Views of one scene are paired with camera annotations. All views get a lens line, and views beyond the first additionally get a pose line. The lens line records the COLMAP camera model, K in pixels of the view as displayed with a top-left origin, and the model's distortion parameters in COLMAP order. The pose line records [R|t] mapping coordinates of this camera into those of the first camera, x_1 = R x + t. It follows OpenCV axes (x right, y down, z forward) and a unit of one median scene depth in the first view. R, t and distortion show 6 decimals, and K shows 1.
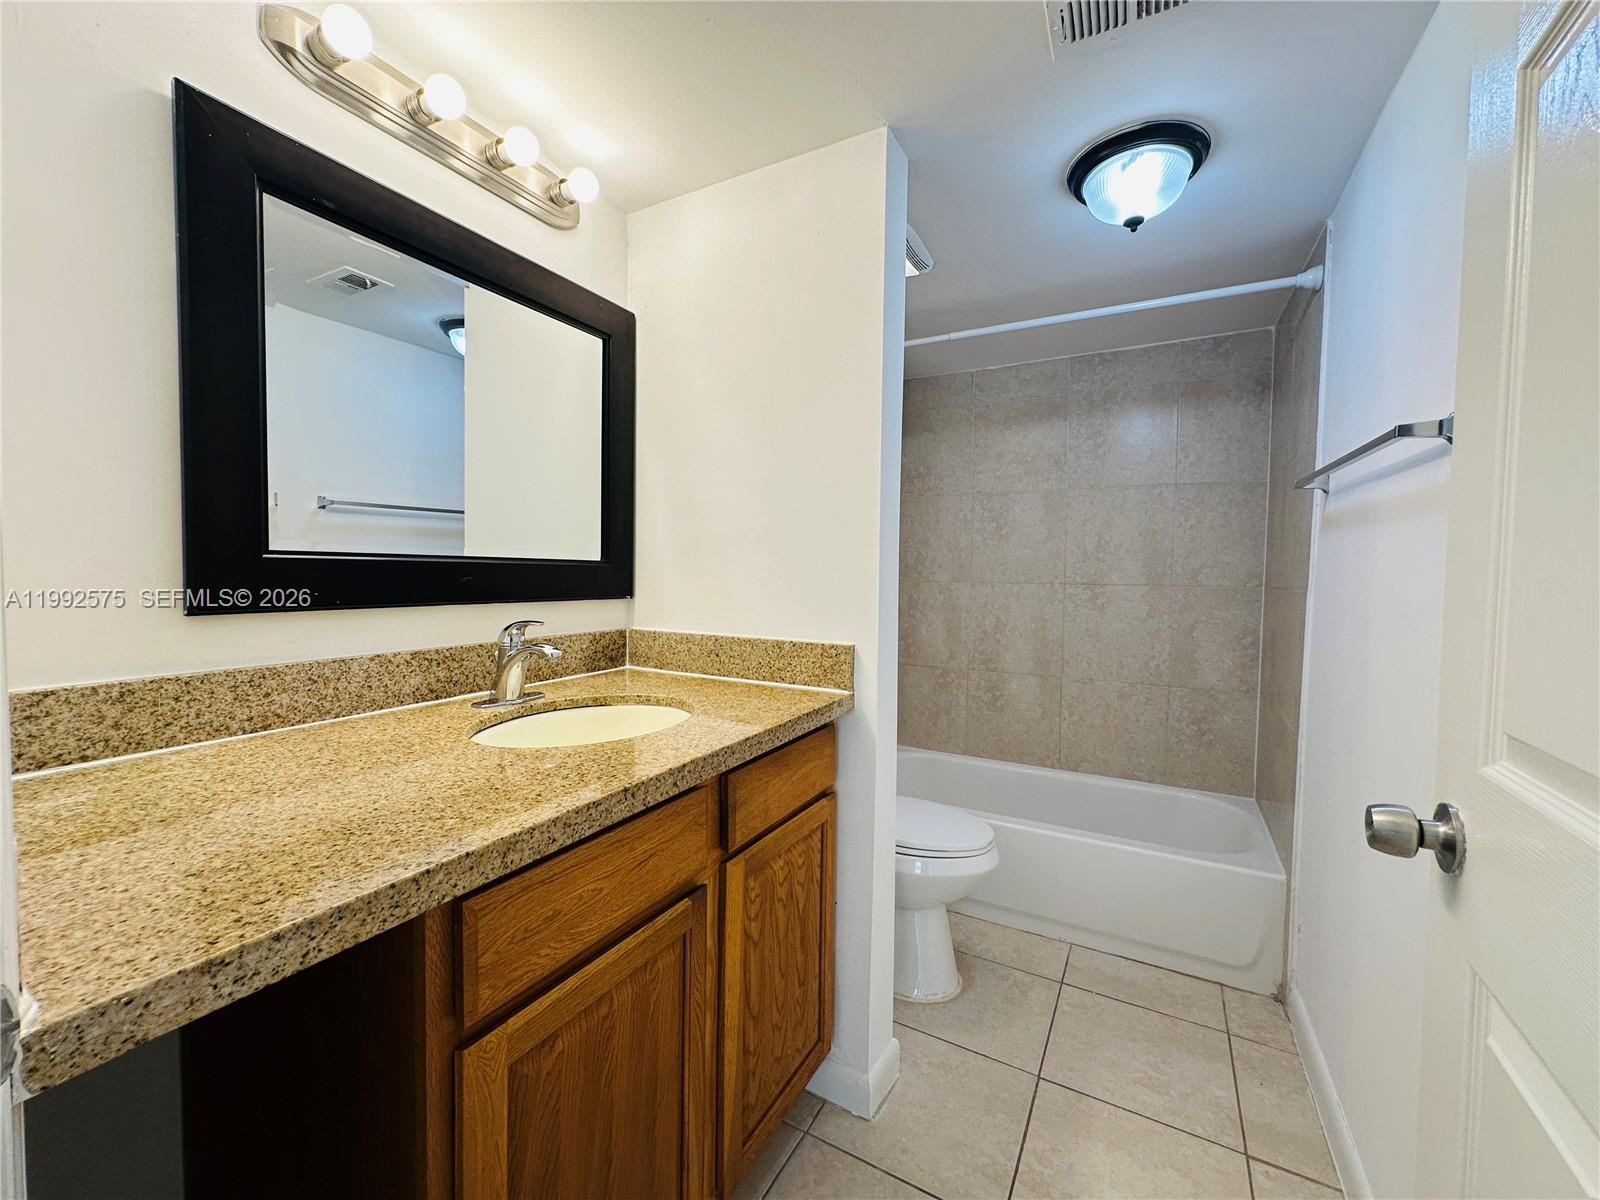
lens RADIAL K [[637.8, 0, 799.8], [0, 637.8, 598.2], [0, 0, 1]] dist [-0.001257, 0.000494]
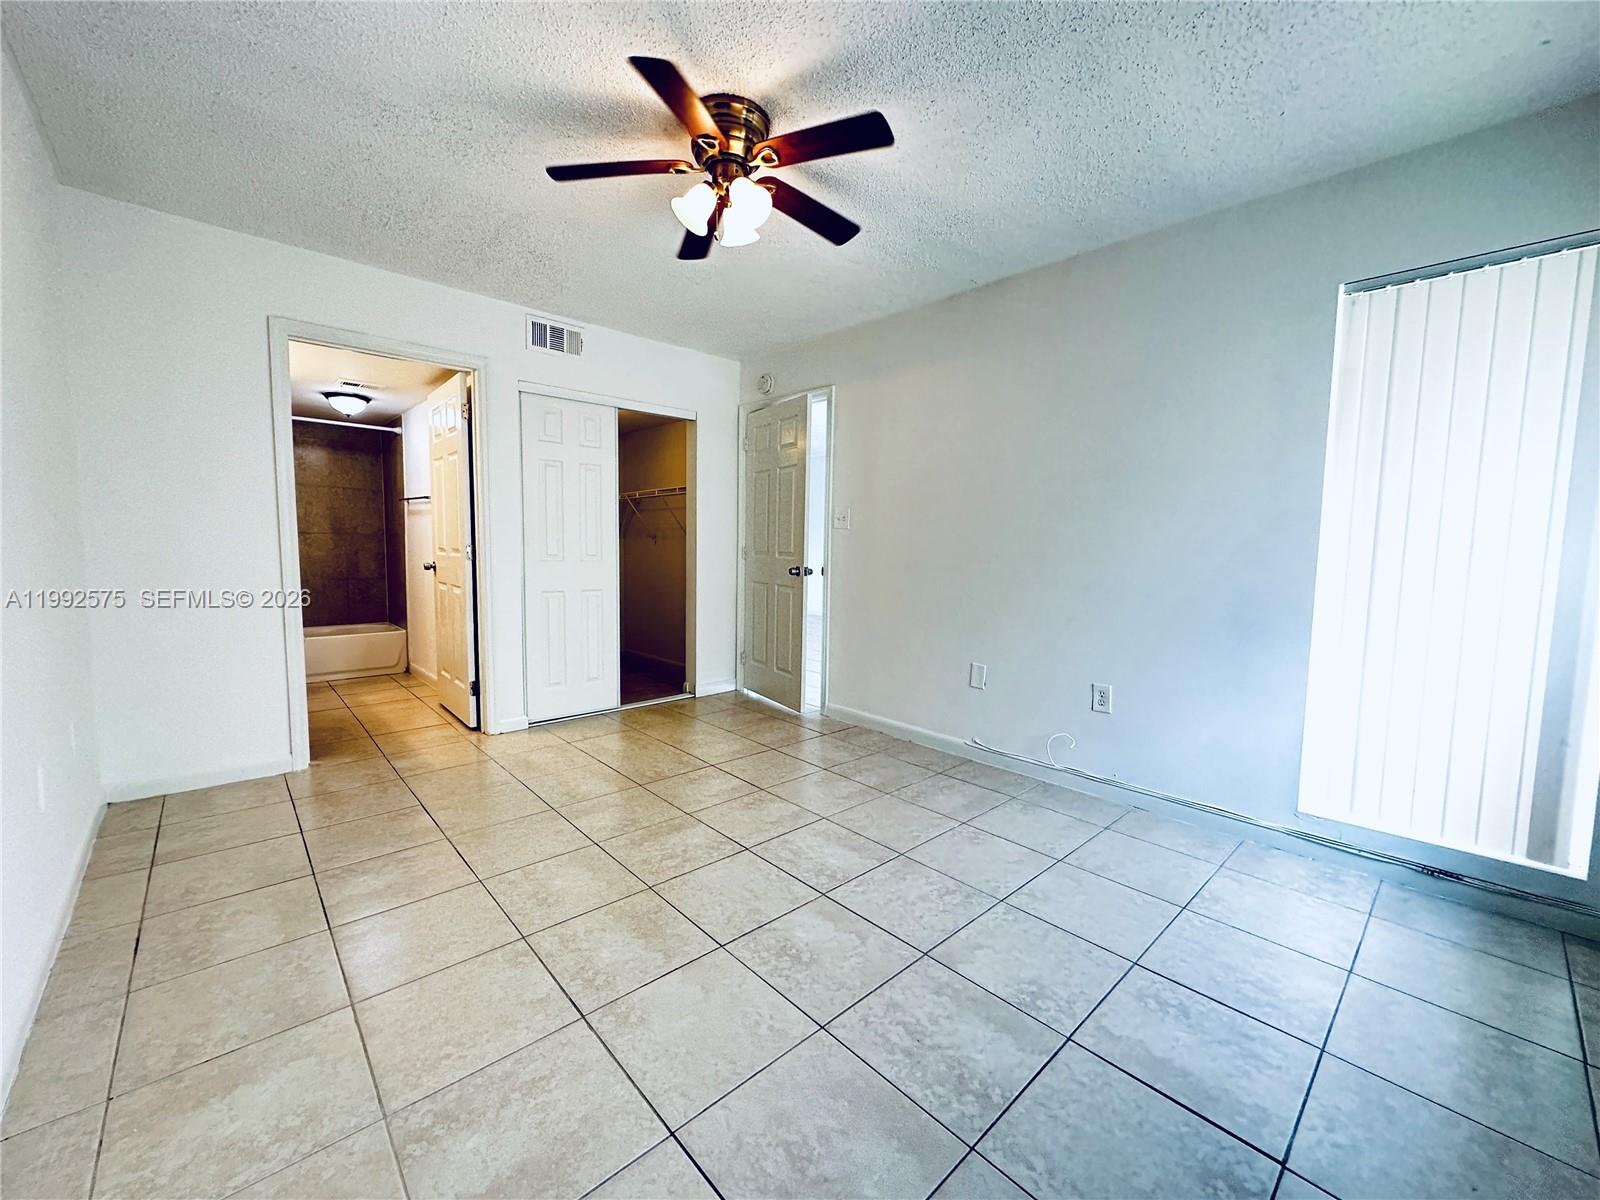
lens RADIAL K [[637.8, 0, 796.0], [0, 637.8, 601.3], [0, 0, 1]] dist [-0.001257, 0.000494]
pose [[0.310272, -0.091975, 0.946188, -1.090001], [0.027522, 0.995761, 0.087769, 0.066617], [-0.950249, -0.001192, 0.311488, -1.225133]]
